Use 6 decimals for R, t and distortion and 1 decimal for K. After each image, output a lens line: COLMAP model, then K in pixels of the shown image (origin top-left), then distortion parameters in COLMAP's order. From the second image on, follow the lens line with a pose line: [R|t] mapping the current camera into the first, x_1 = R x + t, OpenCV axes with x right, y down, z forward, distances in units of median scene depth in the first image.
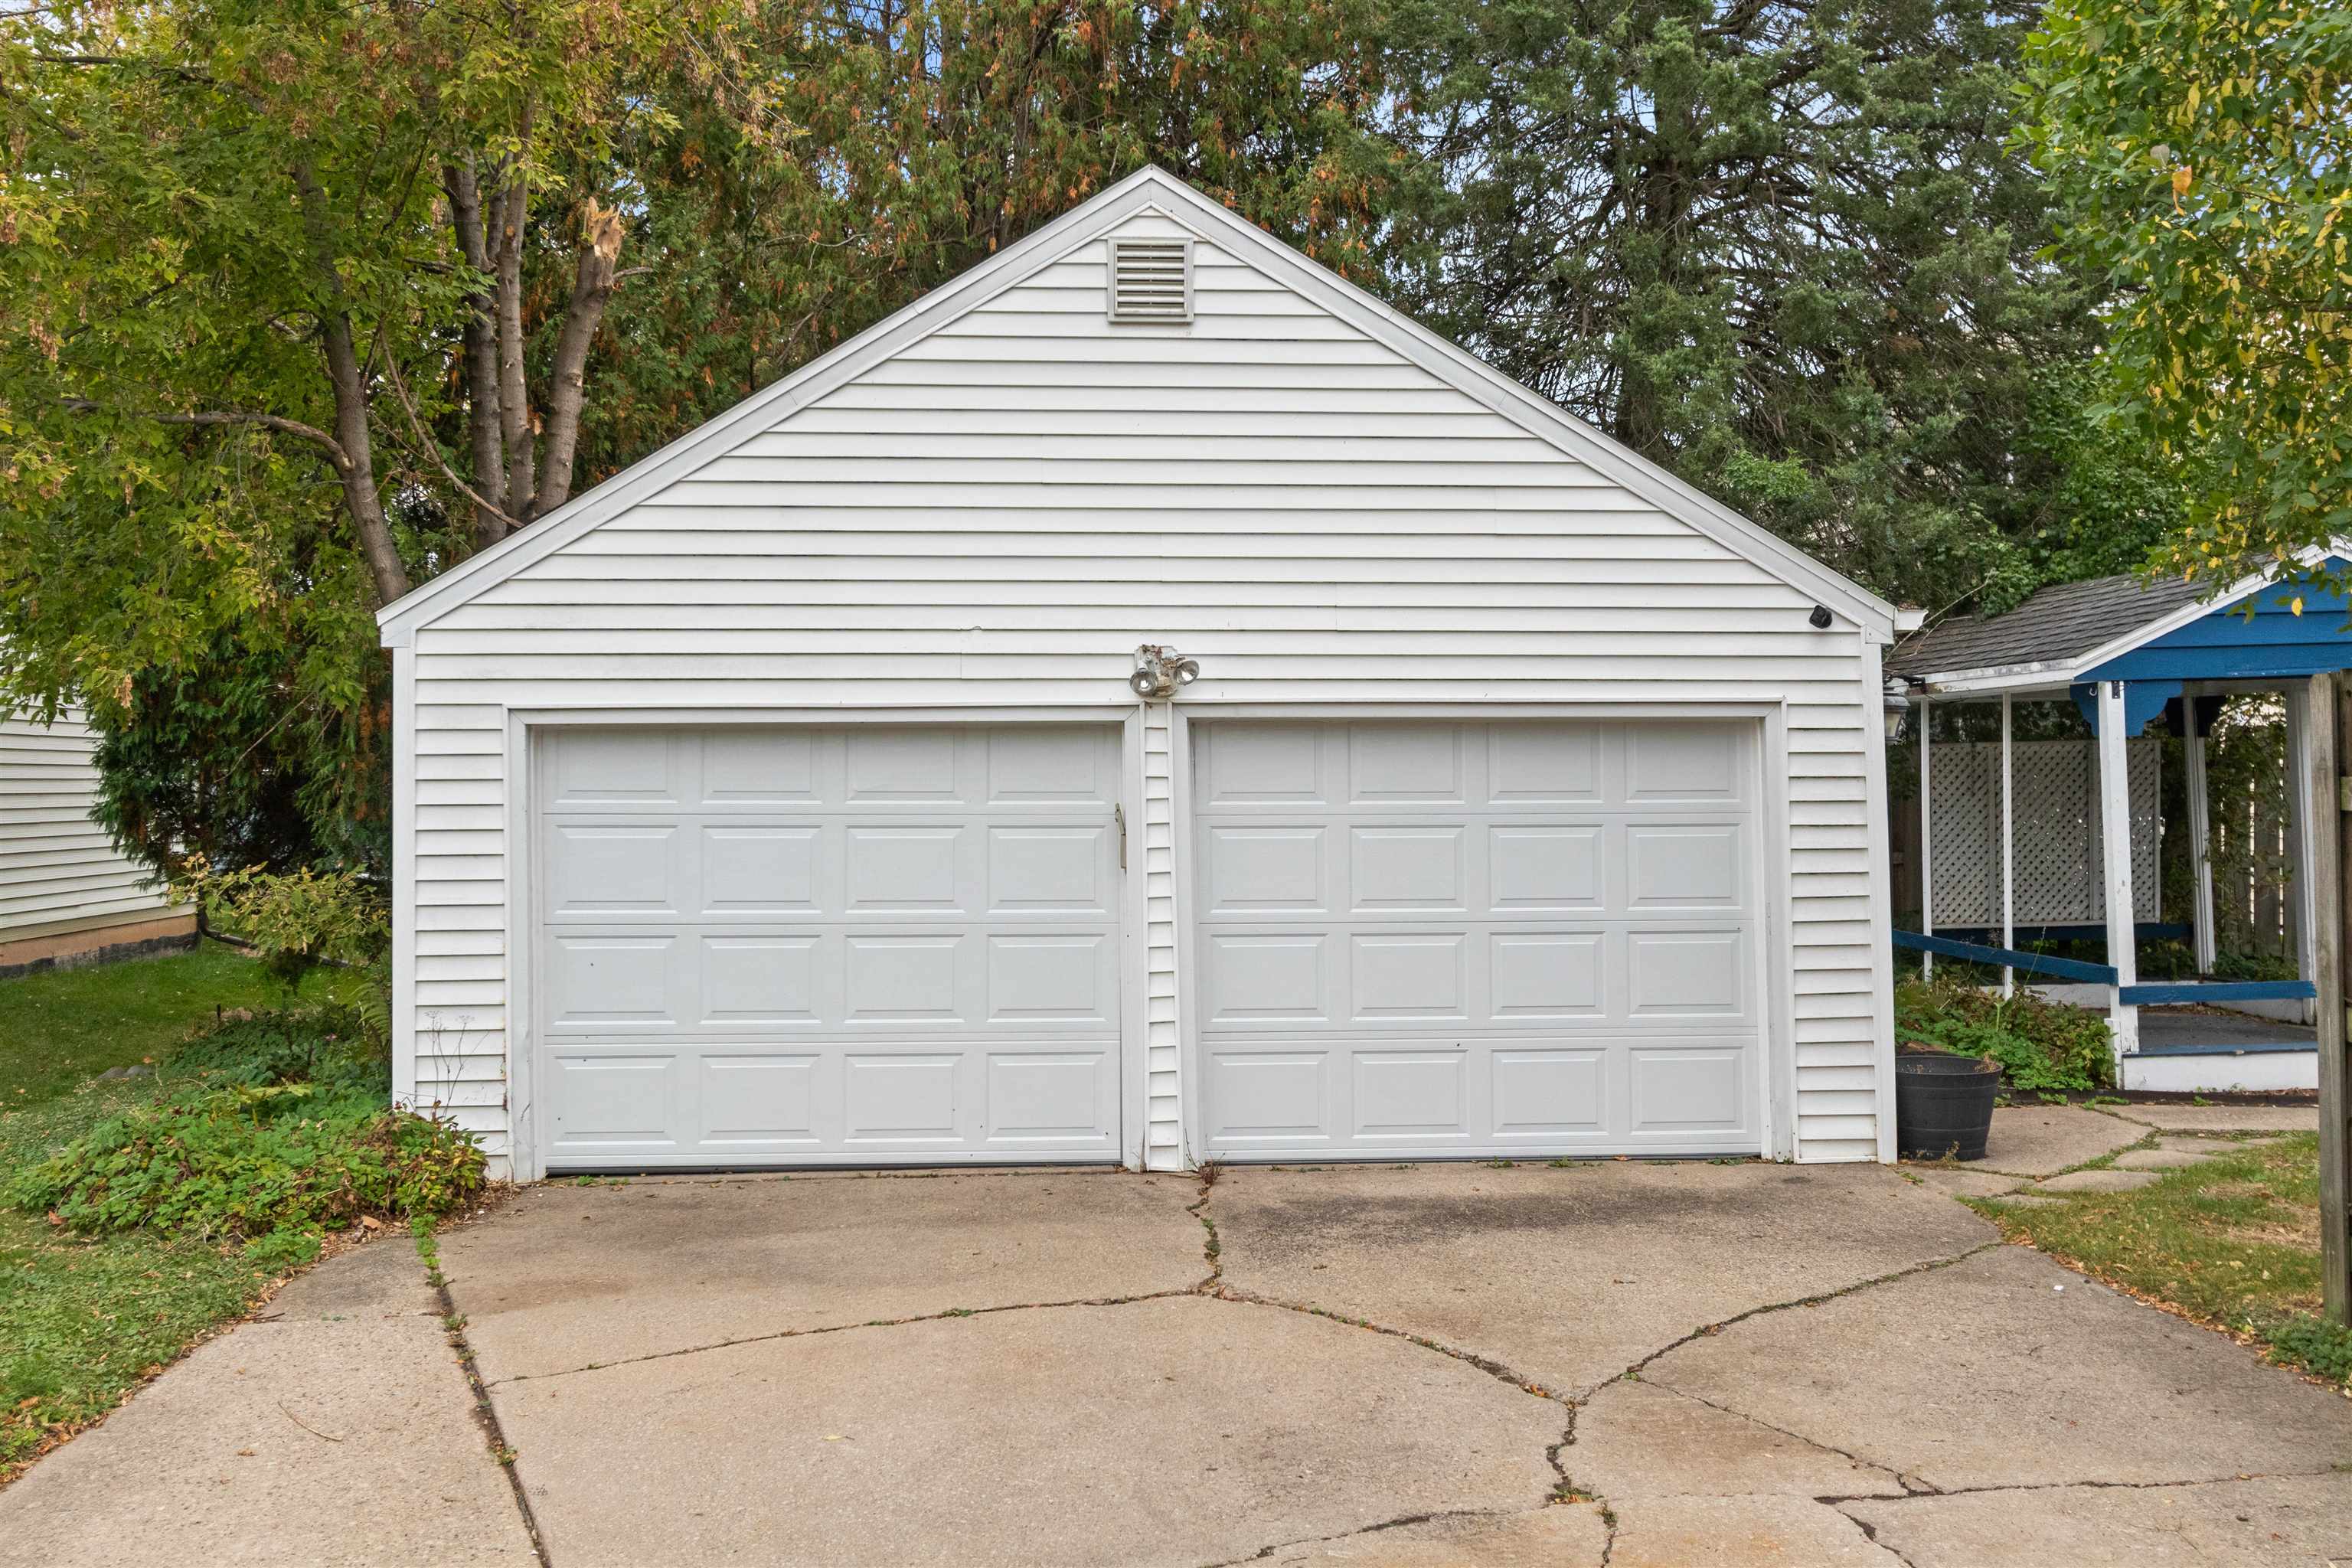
lens RADIAL K [[2134.9, 0, 1185.0], [0, 2134.9, 769.6], [0, 0, 1]] dist [-0.018458, -0.011638]
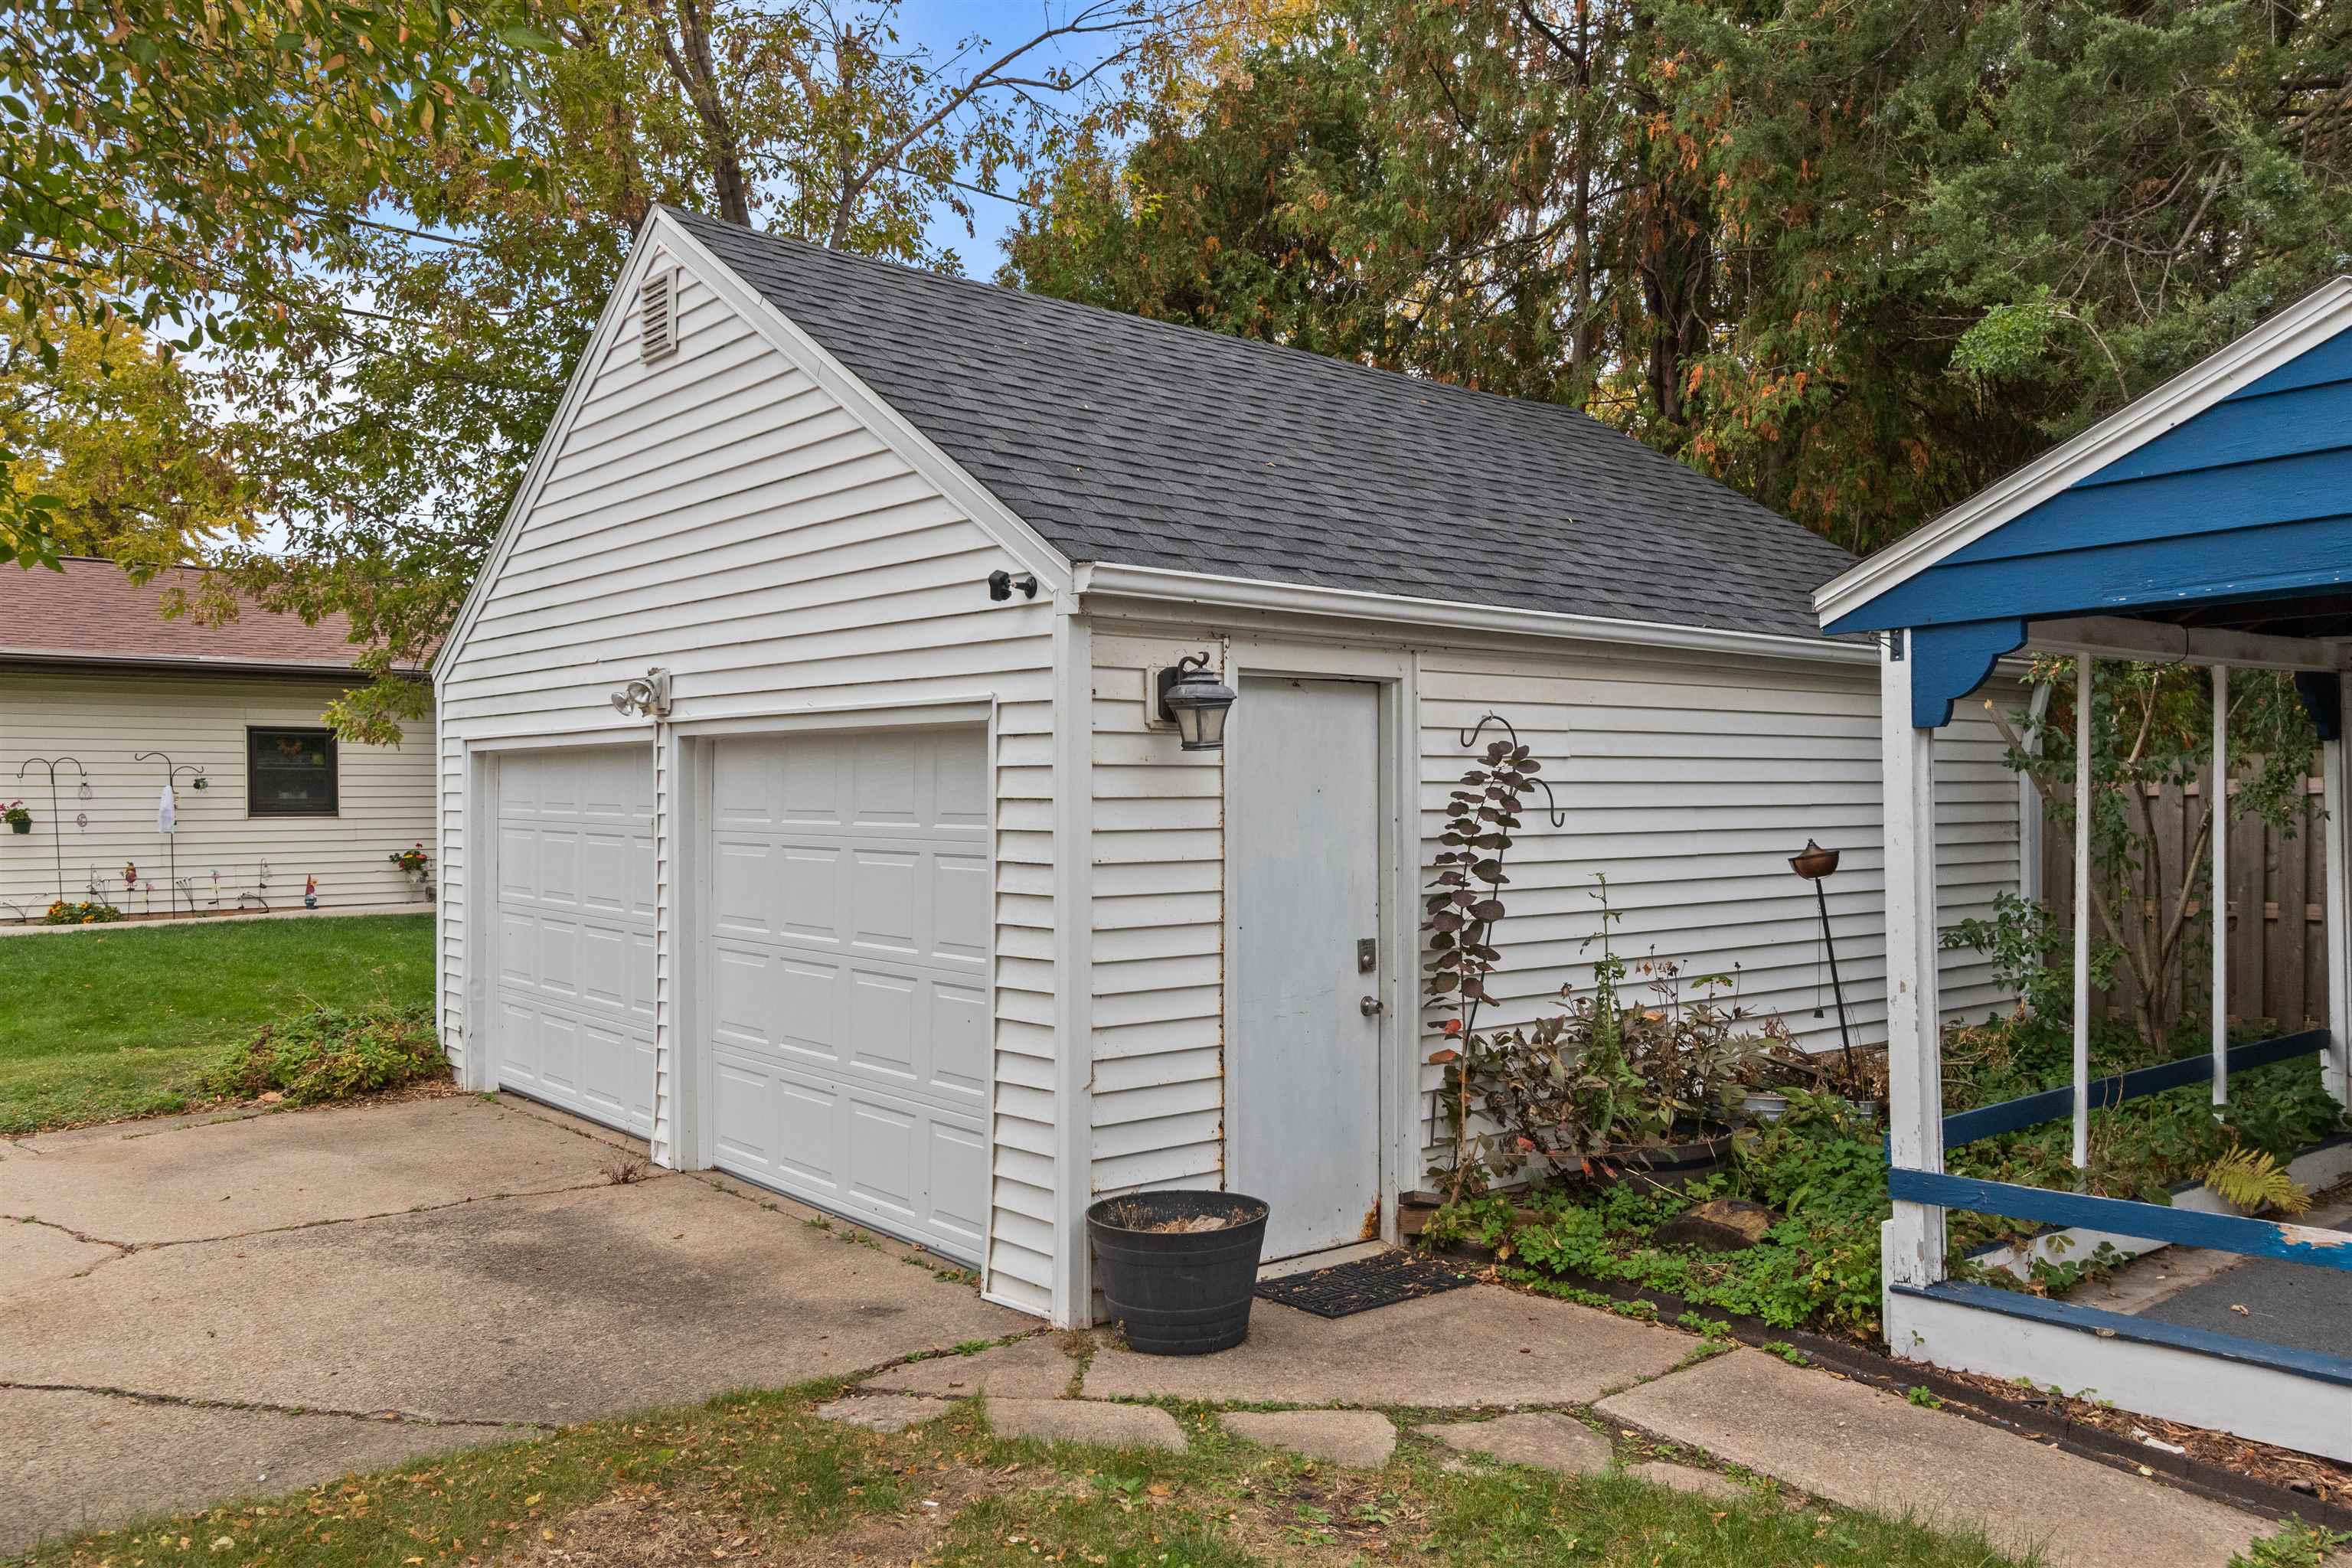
lens RADIAL K [[1813.0, 0, 1186.8], [0, 1813.0, 826.2], [0, 0, 1]] dist [0.006521, 0.013268]
pose [[0.592538, 0.021502, -0.805256, 0.856930], [0.004831, 0.999531, 0.030244, -0.006096], [0.805528, -0.021811, 0.592156, 0.673412]]
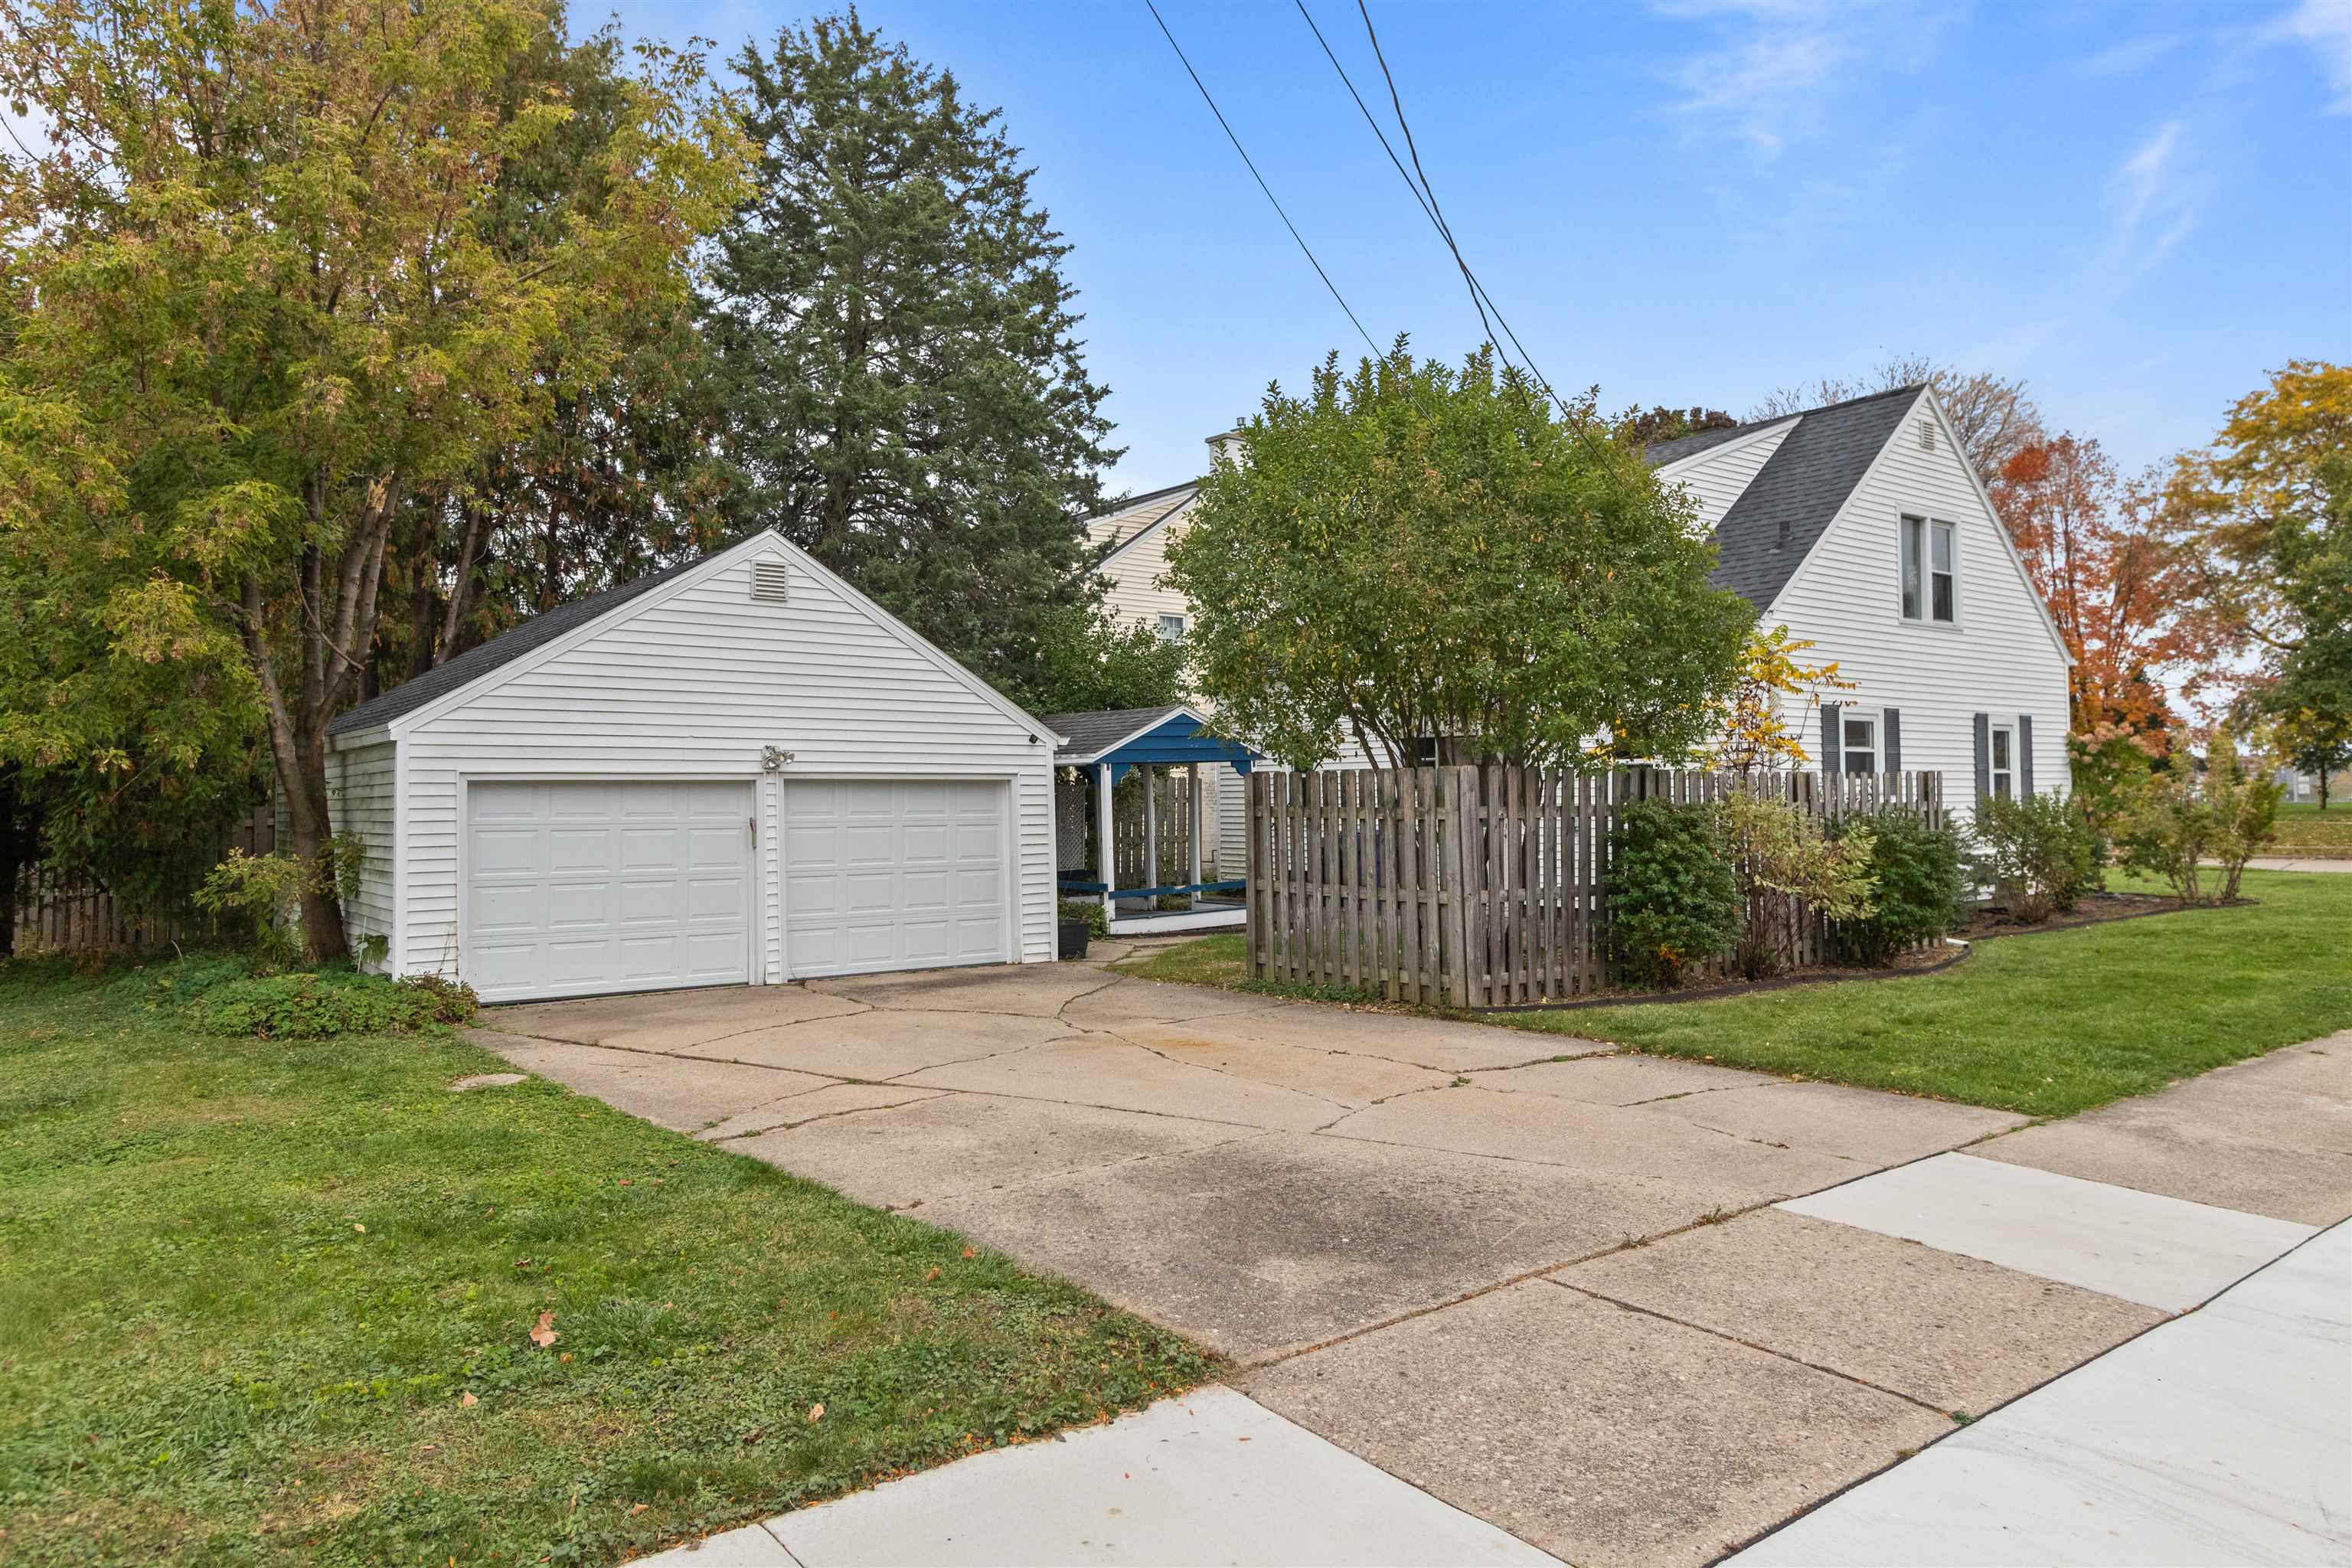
lens RADIAL K [[1548.7, 0, 1184.4], [0, 1548.7, 780.8], [0, 0, 1]] dist [0.010875, 0.001105]
pose [[0.817503, 0.005680, 0.575897, -0.585544], [-0.000510, 0.999958, -0.009139, -0.007535], [-0.575925, 0.007177, 0.817471, -0.555169]]
